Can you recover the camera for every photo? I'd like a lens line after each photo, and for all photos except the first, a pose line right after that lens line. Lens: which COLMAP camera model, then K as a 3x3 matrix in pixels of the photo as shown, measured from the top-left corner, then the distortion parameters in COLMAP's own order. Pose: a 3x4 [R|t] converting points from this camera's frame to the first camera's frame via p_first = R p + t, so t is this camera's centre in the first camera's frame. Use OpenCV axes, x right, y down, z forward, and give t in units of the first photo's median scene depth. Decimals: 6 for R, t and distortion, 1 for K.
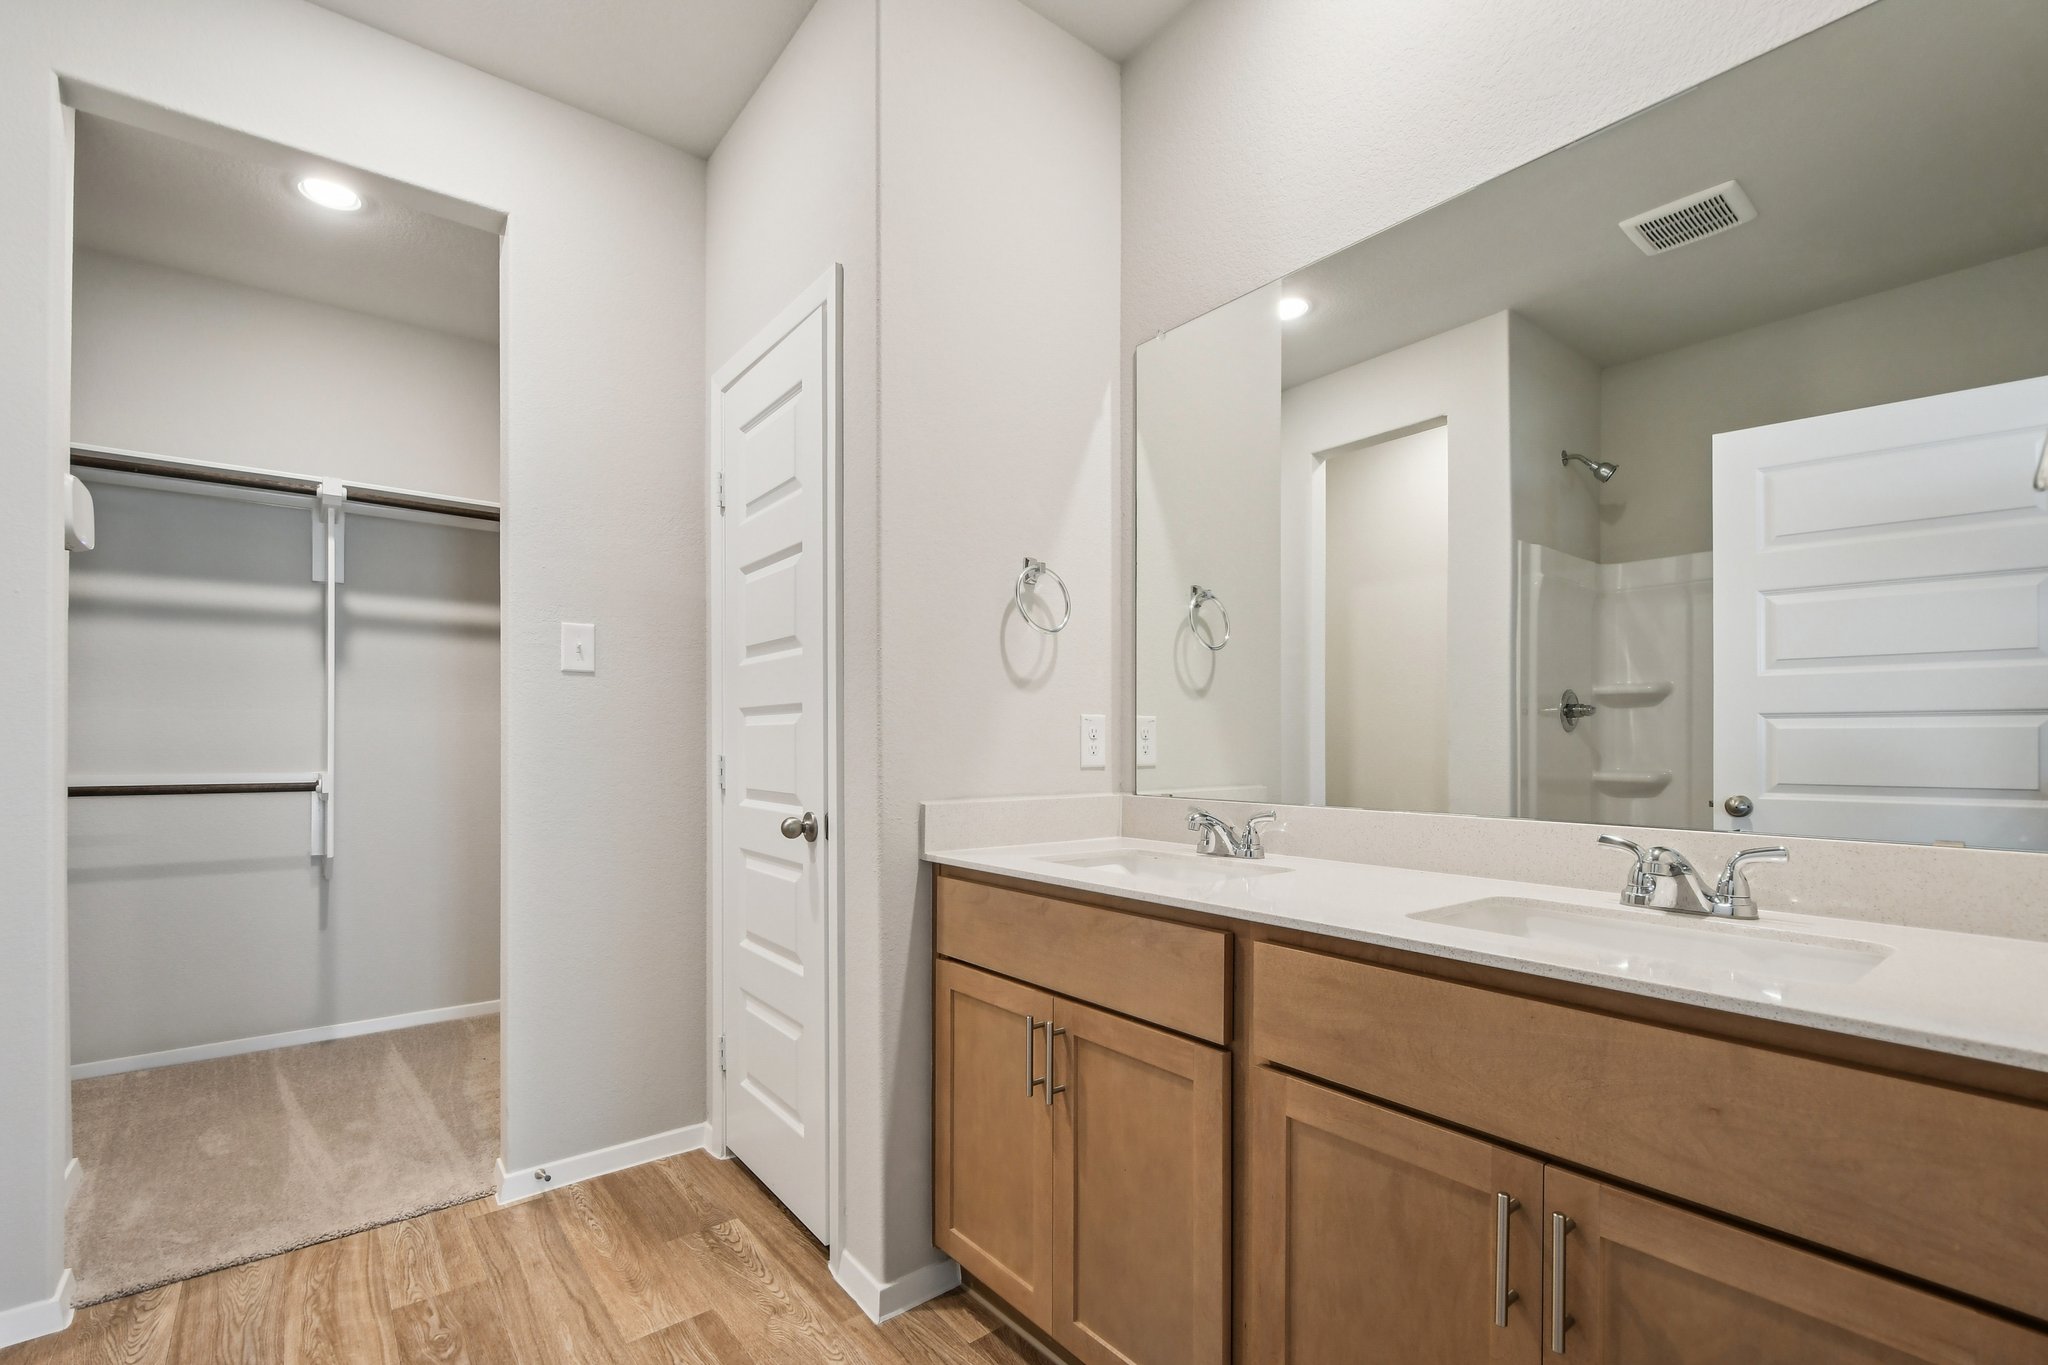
lens RADIAL K [[906.4, 0, 1020.1], [0, 906.4, 736.8], [0, 0, 1]] dist [-0.013682, 0.000099]
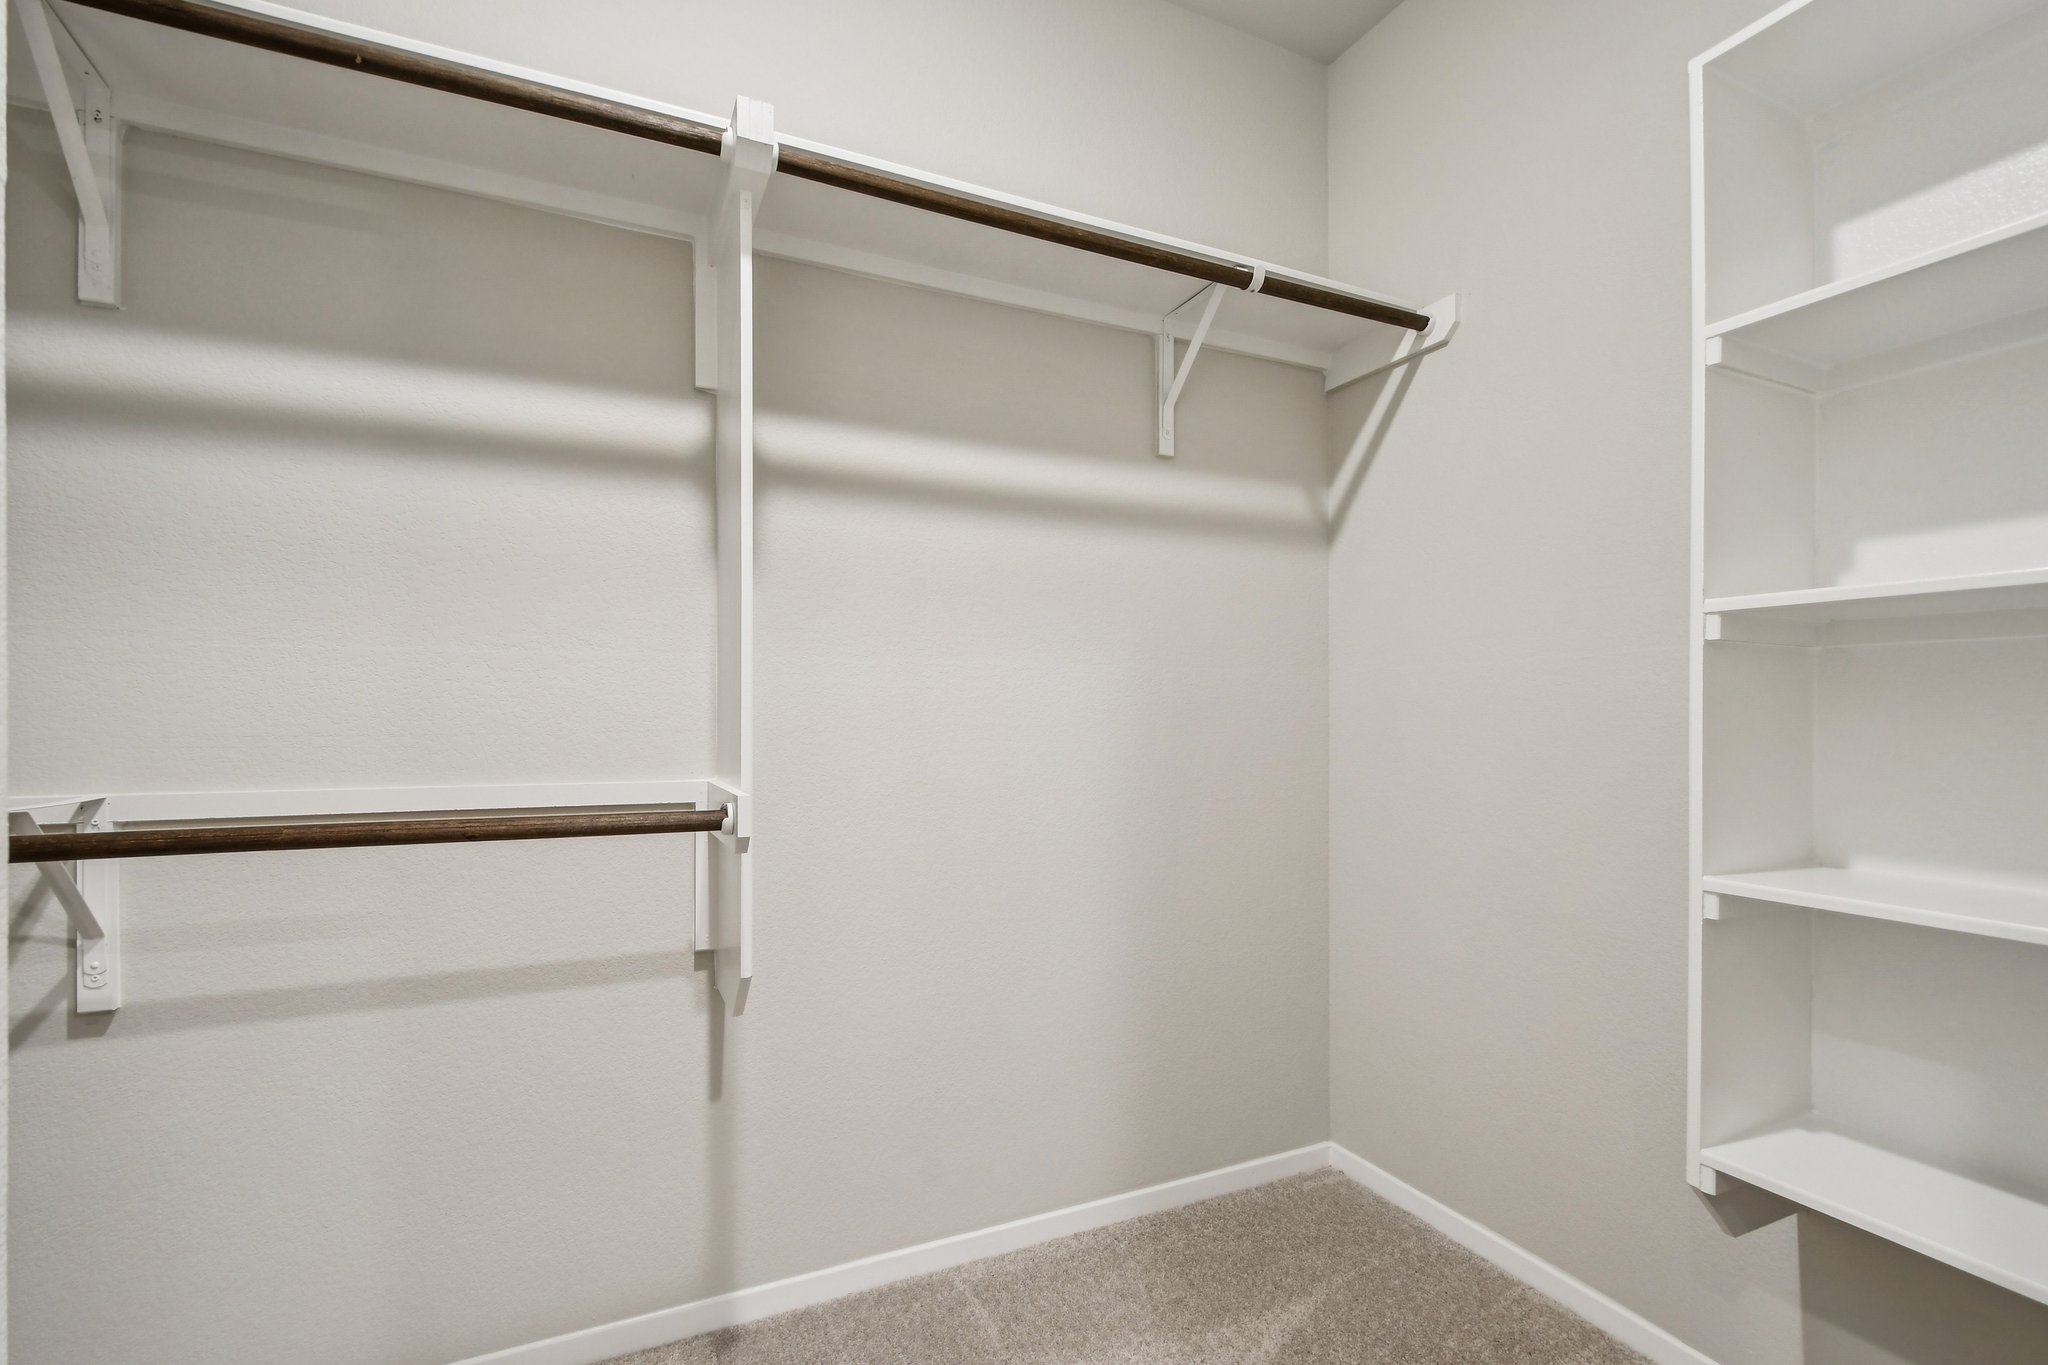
lens RADIAL K [[906.4, 0, 1020.1], [0, 906.4, 736.8], [0, 0, 1]] dist [-0.013682, 0.000099]
pose [[0.972185, 0.006712, -0.234120, -0.503048], [-0.003499, 0.999894, 0.014136, 0.008378], [0.234190, -0.012924, 0.972105, 0.565322]]
